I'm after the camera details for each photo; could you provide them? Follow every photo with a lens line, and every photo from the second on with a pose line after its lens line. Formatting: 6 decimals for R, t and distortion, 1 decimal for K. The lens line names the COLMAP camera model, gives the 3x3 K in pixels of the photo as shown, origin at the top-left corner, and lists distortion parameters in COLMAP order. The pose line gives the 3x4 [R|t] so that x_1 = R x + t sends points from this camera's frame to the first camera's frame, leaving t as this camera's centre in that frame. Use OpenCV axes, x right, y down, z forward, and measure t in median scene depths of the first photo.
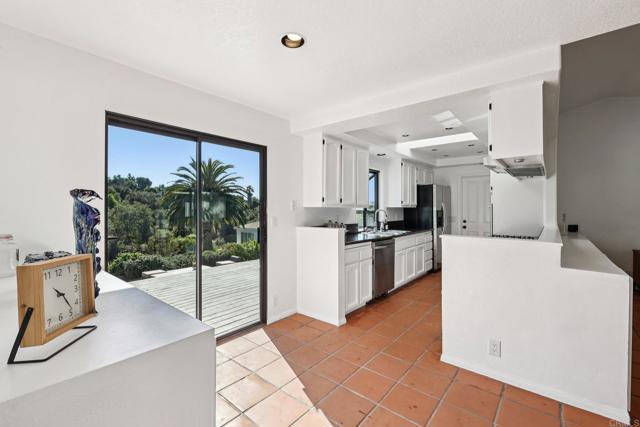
lens RADIAL K [[278.3, 0, 319.6], [0, 278.3, 208.1], [0, 0, 1]] dist [0.011158, -0.001146]
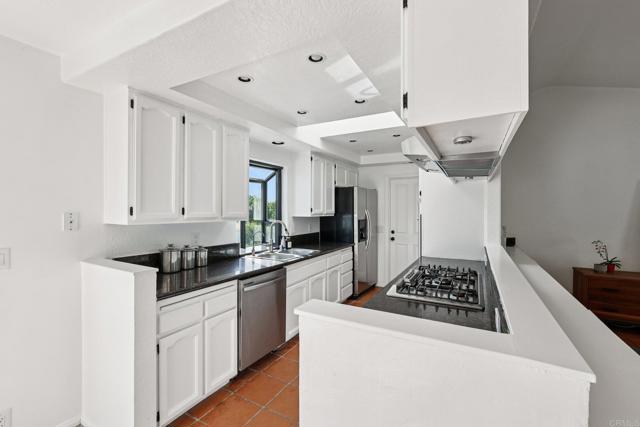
lens RADIAL K [[278.3, 0, 318.1], [0, 278.3, 212.6], [0, 0, 1]] dist [0.011158, -0.001146]
pose [[0.983422, -0.000534, 0.181329, 0.209743], [-0.001642, 0.999928, 0.011852, -0.026937], [-0.181322, -0.011953, 0.983351, 0.314645]]
